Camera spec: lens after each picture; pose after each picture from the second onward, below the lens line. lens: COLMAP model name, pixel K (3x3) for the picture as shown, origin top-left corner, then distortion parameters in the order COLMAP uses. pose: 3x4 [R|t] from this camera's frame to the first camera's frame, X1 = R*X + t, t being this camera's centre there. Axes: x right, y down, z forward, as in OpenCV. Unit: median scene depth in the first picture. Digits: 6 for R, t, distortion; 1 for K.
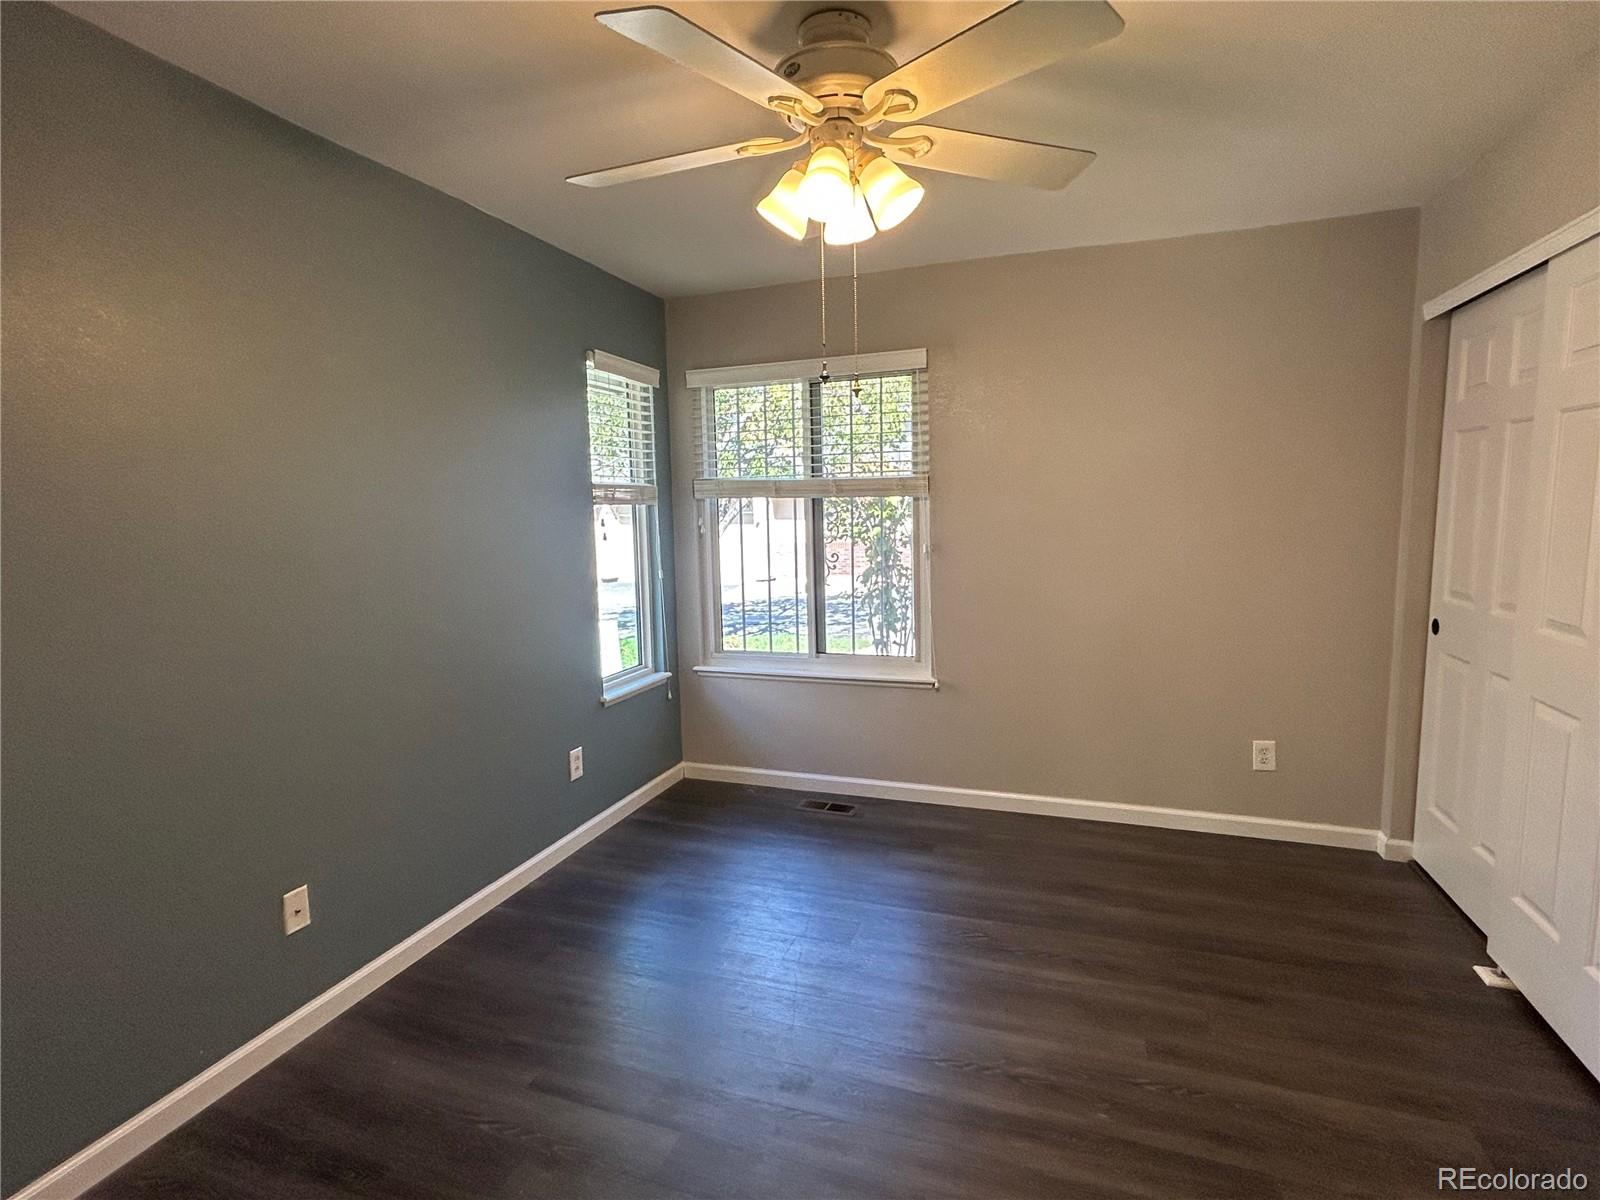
lens RADIAL K [[793.3, 0, 796.6], [0, 793.3, 601.8], [0, 0, 1]] dist [-0.002834, -0.000257]
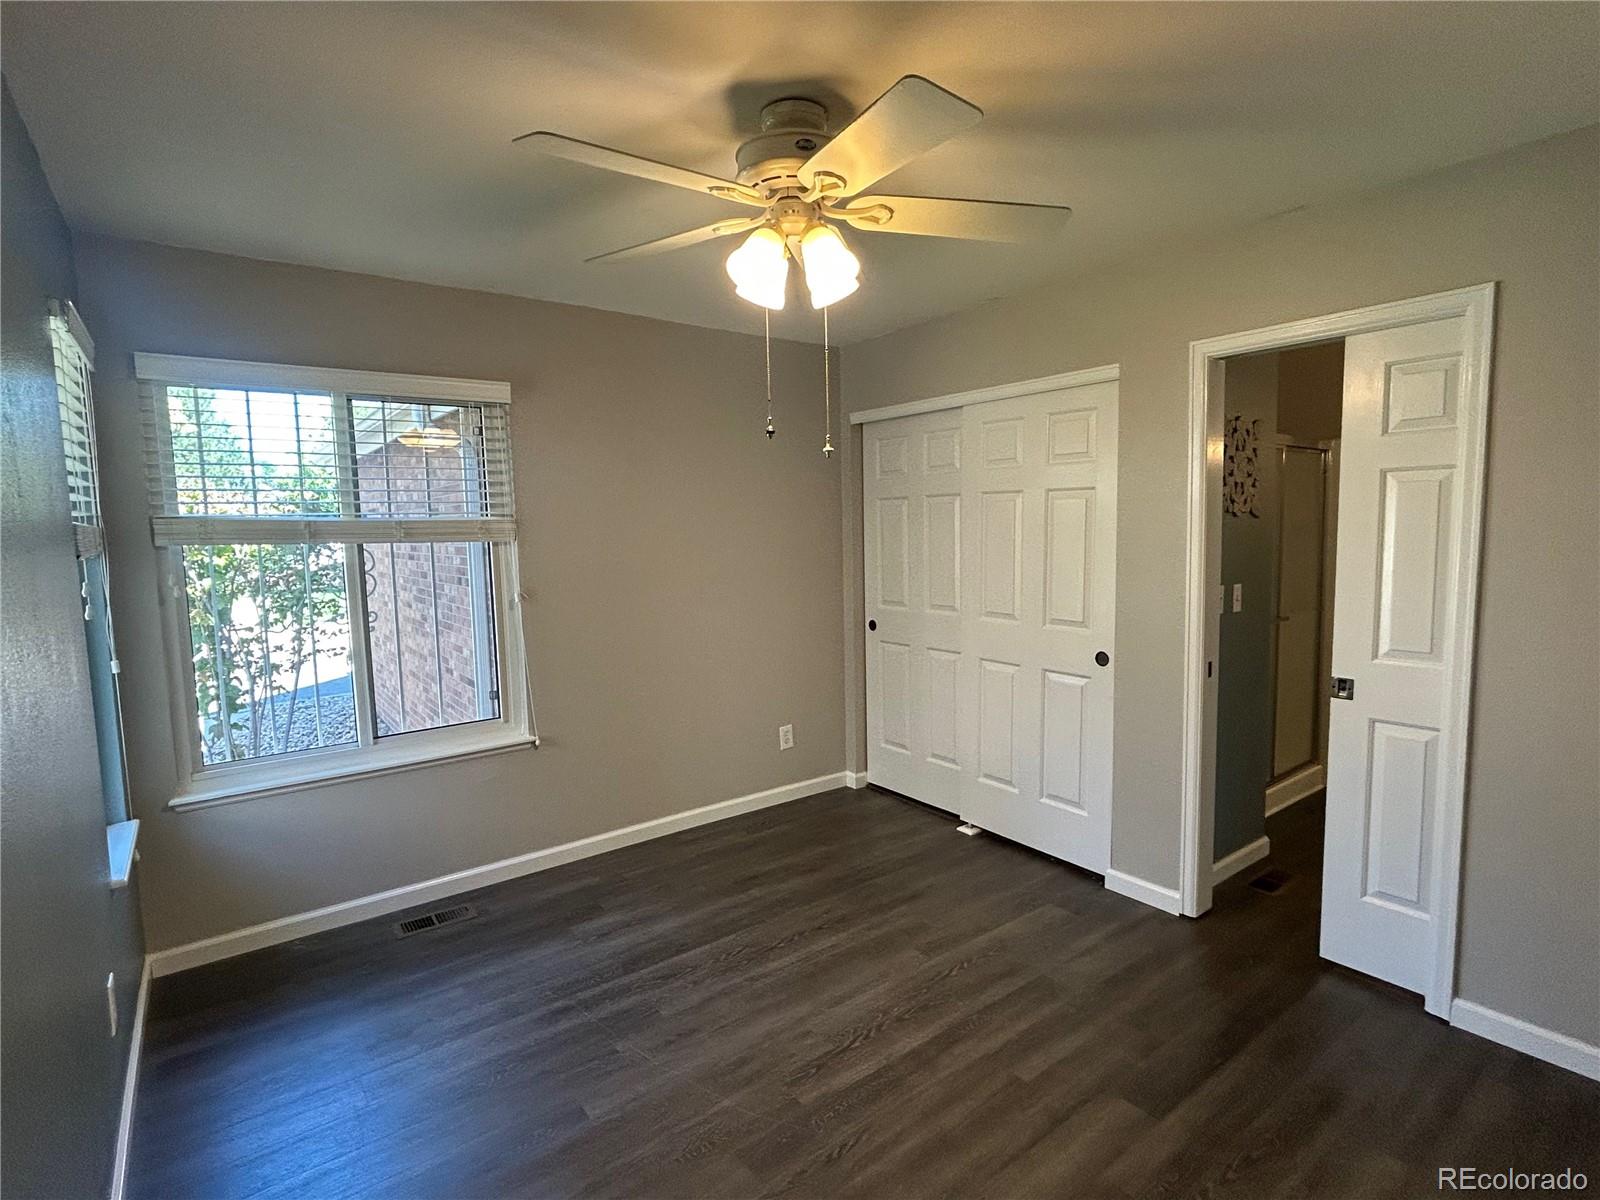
lens RADIAL K [[793.3, 0, 796.6], [0, 793.3, 601.8], [0, 0, 1]] dist [-0.002834, -0.000257]
pose [[0.548177, -0.070695, 0.833369, -0.488497], [0.108970, 0.993965, 0.012640, -0.043921], [-0.829233, 0.083883, 0.552572, 0.251554]]
